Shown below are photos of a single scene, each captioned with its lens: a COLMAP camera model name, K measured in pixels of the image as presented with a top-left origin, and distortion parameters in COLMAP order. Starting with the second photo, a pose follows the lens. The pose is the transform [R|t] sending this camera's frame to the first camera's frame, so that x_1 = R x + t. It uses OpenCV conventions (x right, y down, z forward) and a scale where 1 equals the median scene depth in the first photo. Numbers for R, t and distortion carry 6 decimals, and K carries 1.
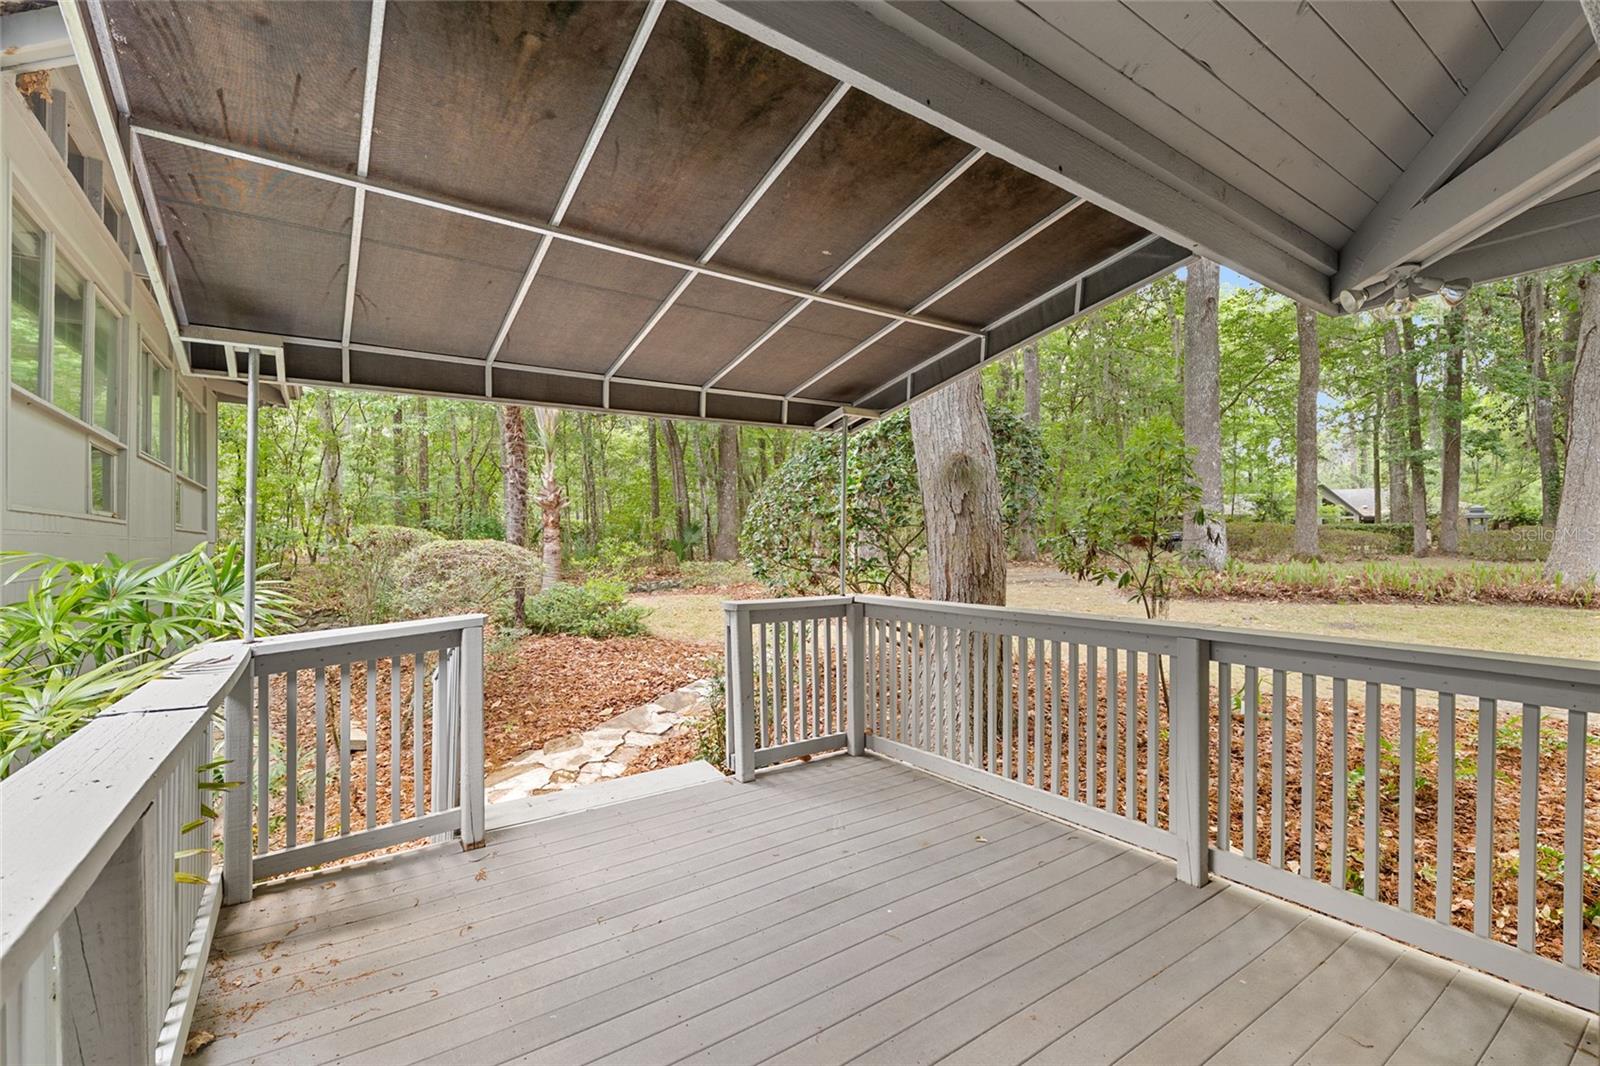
lens RADIAL K [[686.4, 0, 790.7], [0, 686.4, 547.7], [0, 0, 1]] dist [-0.006941, 0.000038]
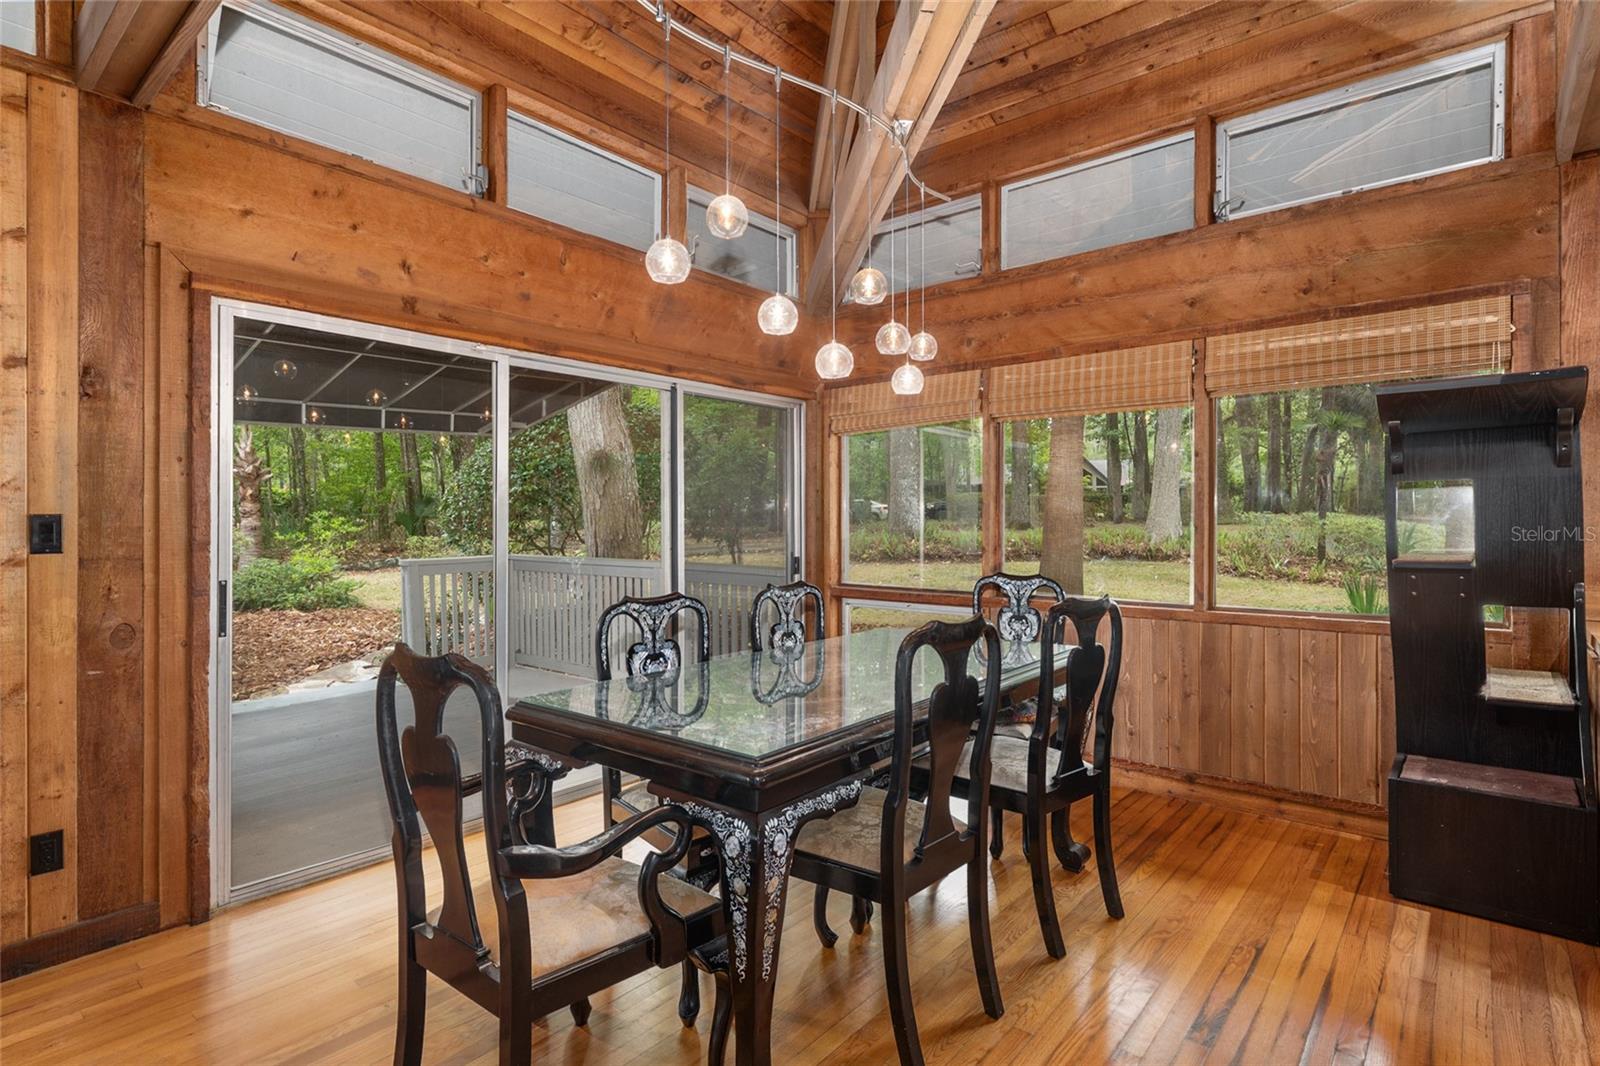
lens RADIAL K [[798.6, 0, 798.9], [0, 798.6, 517.2], [0, 0, 1]] dist [0.000214, 0.000456]
pose [[0.963128, -0.009778, 0.268867, 0.109049], [0.010451, 0.999945, -0.001071, 0.000394], [-0.268842, 0.003841, 0.963177, -0.347268]]
